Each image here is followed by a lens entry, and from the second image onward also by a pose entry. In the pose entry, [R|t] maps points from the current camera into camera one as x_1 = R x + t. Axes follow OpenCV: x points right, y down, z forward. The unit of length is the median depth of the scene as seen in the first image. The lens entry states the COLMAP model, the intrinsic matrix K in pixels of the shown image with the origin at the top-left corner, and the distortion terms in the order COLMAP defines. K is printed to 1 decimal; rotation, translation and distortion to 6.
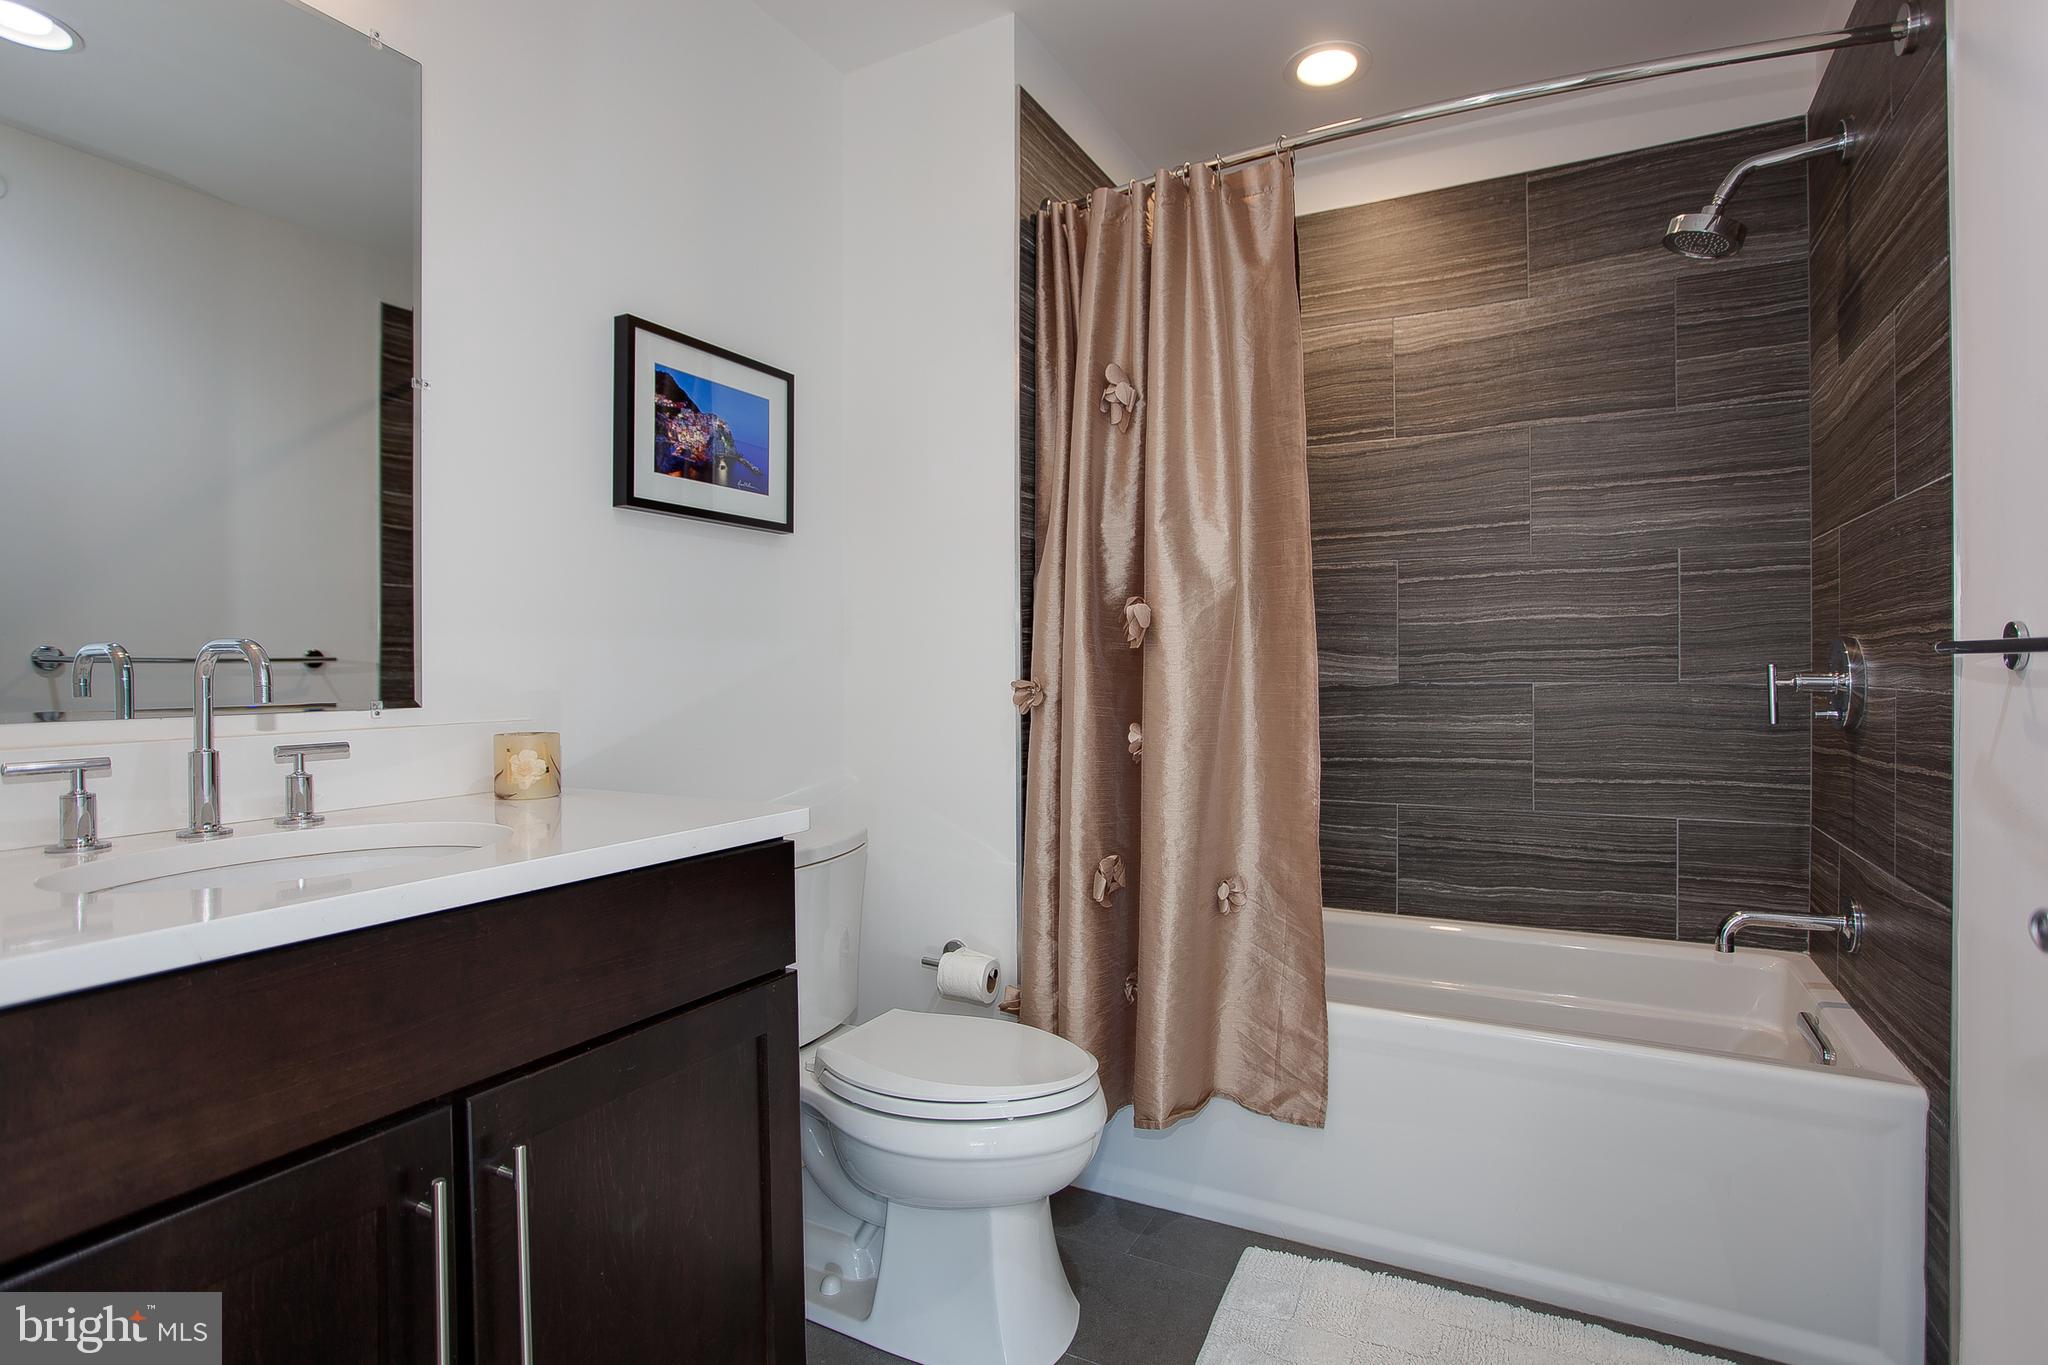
lens RADIAL K [[994.2, 0, 1024.1], [0, 994.2, 683.6], [0, 0, 1]] dist [-0.022260, -0.000301]
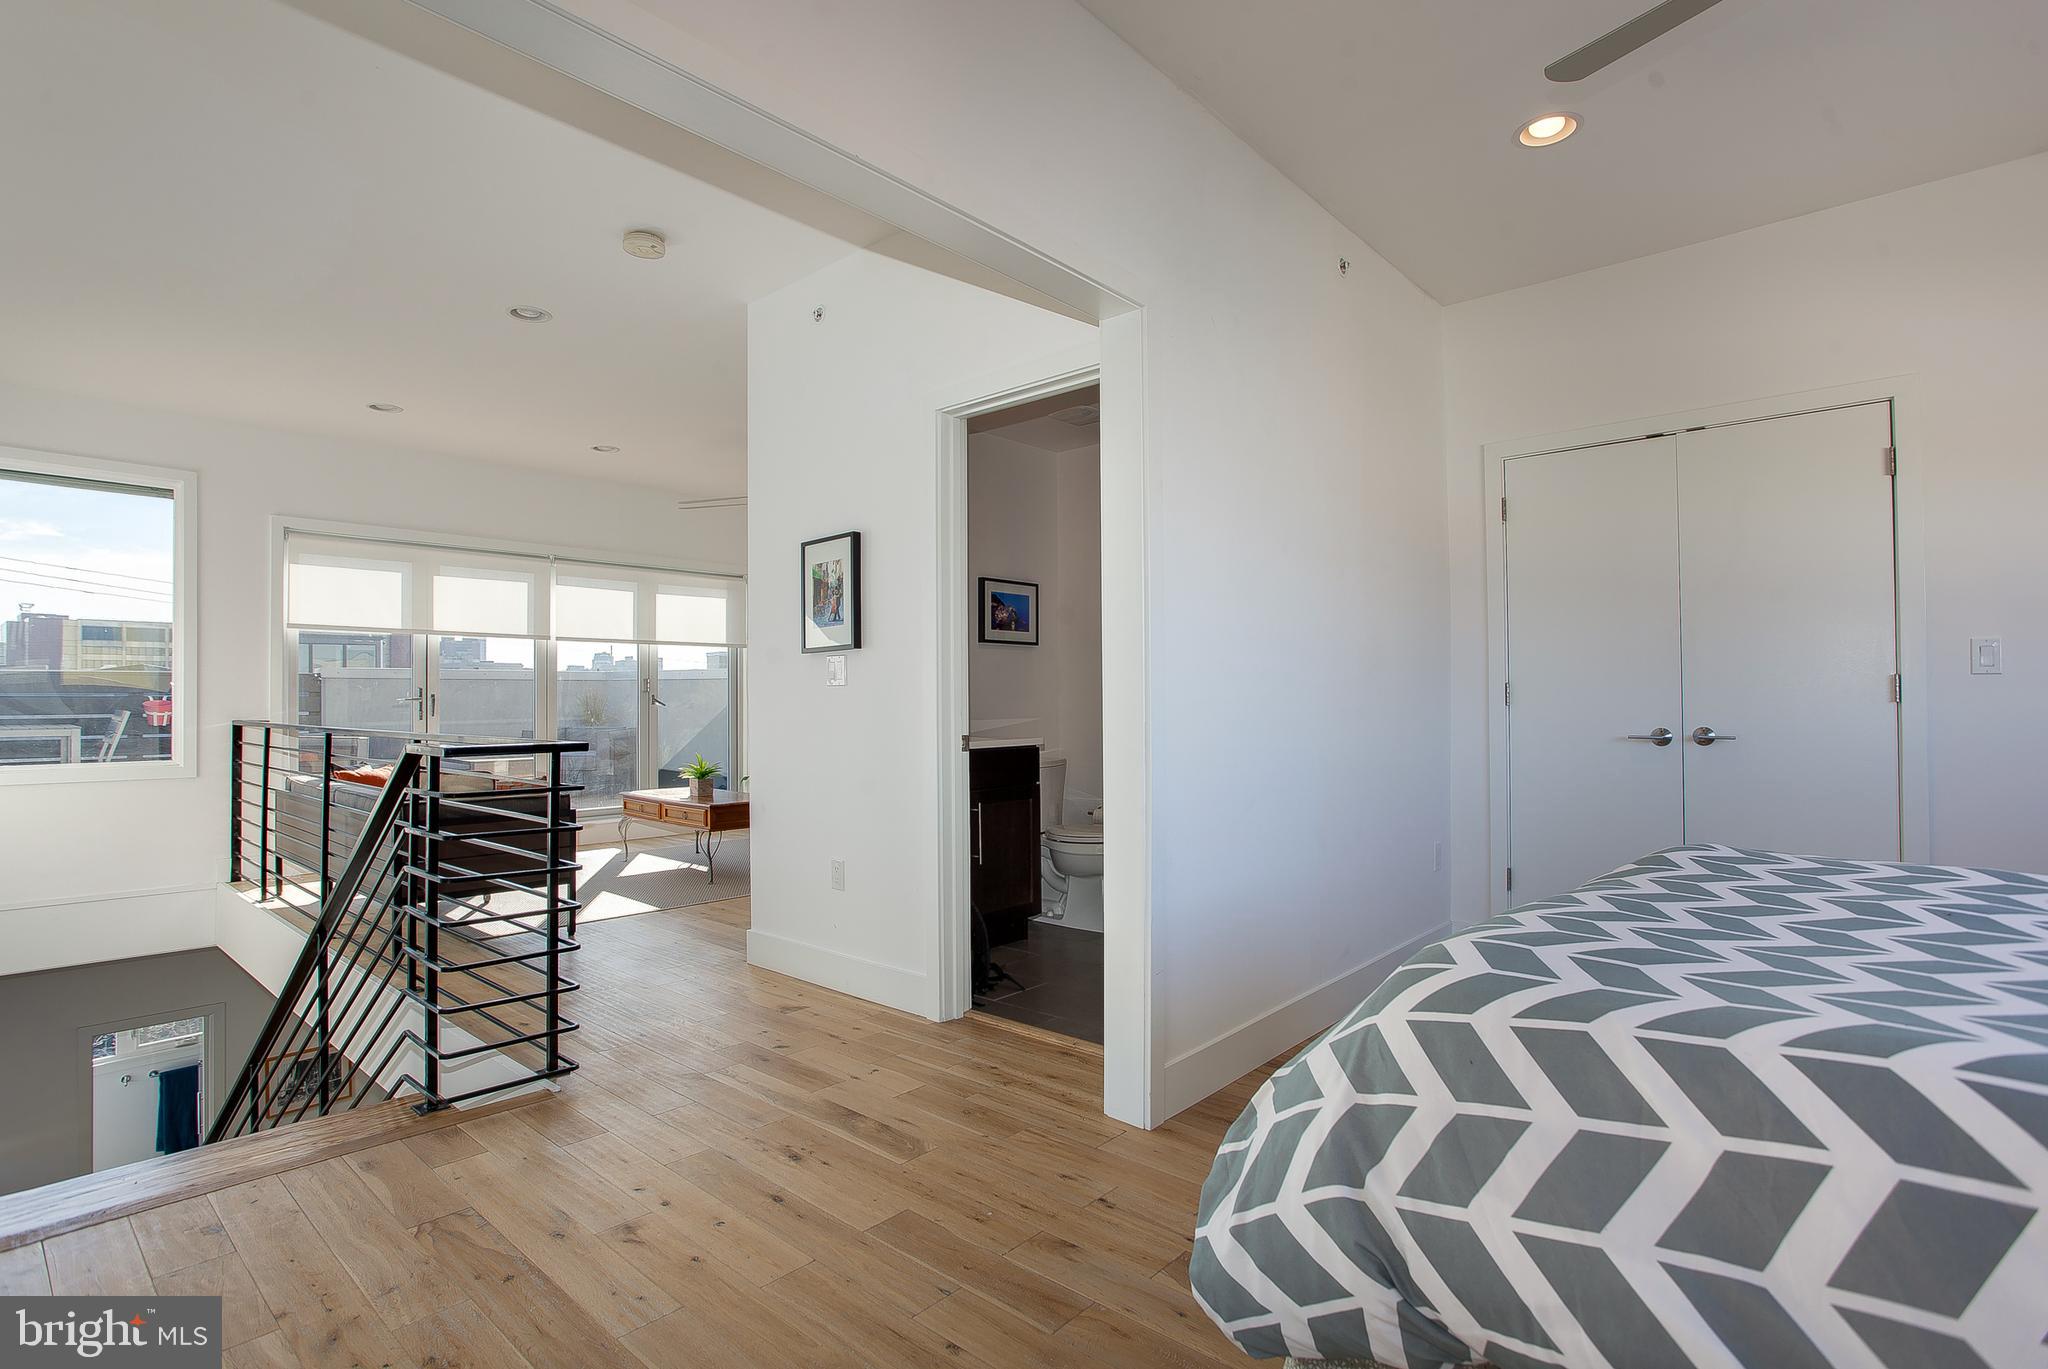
lens RADIAL K [[994.2, 0, 1013.5], [0, 994.2, 691.1], [0, 0, 1]] dist [-0.022260, -0.000301]
pose [[0.967941, -0.000711, -0.251178, 0.405103], [-0.002024, 0.999941, -0.010630, -0.005385], [0.251170, 0.010798, 0.967883, -1.737277]]
